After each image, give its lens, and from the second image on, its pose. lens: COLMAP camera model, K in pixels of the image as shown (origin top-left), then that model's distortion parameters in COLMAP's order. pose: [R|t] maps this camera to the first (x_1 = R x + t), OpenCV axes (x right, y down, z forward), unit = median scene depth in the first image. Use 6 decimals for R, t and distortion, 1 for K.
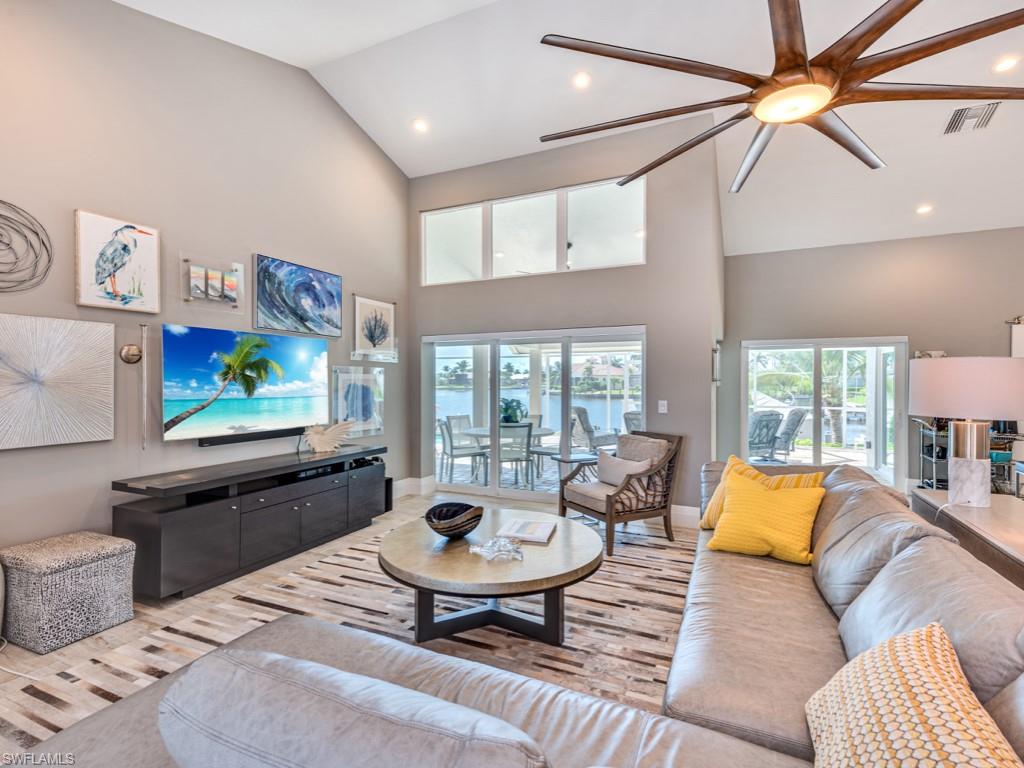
lens RADIAL K [[497.0, 0, 506.2], [0, 497.0, 385.2], [0, 0, 1]] dist [0.013081, -0.000388]
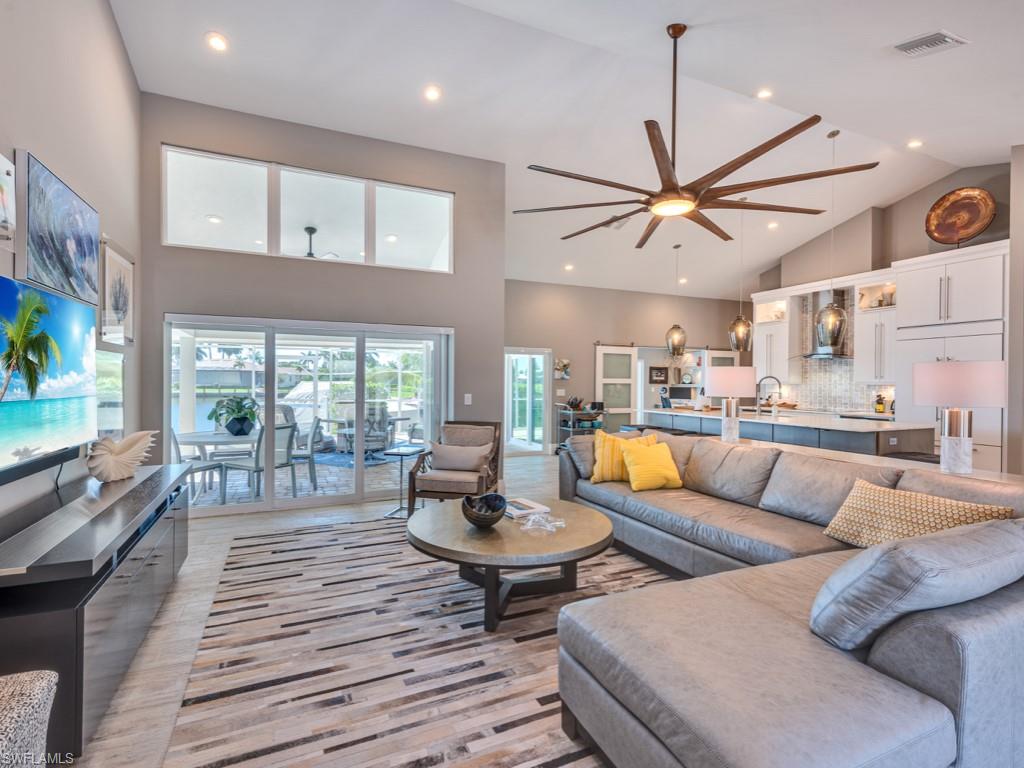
lens RADIAL K [[497.0, 0, 501.8], [0, 497.0, 382.8], [0, 0, 1]] dist [0.013081, -0.000388]
pose [[0.655949, 0.000371, 0.754805, -0.568267], [-0.001297, 0.999999, 0.000635, 0.004521], [-0.754804, -0.001395, 0.655949, 0.195249]]
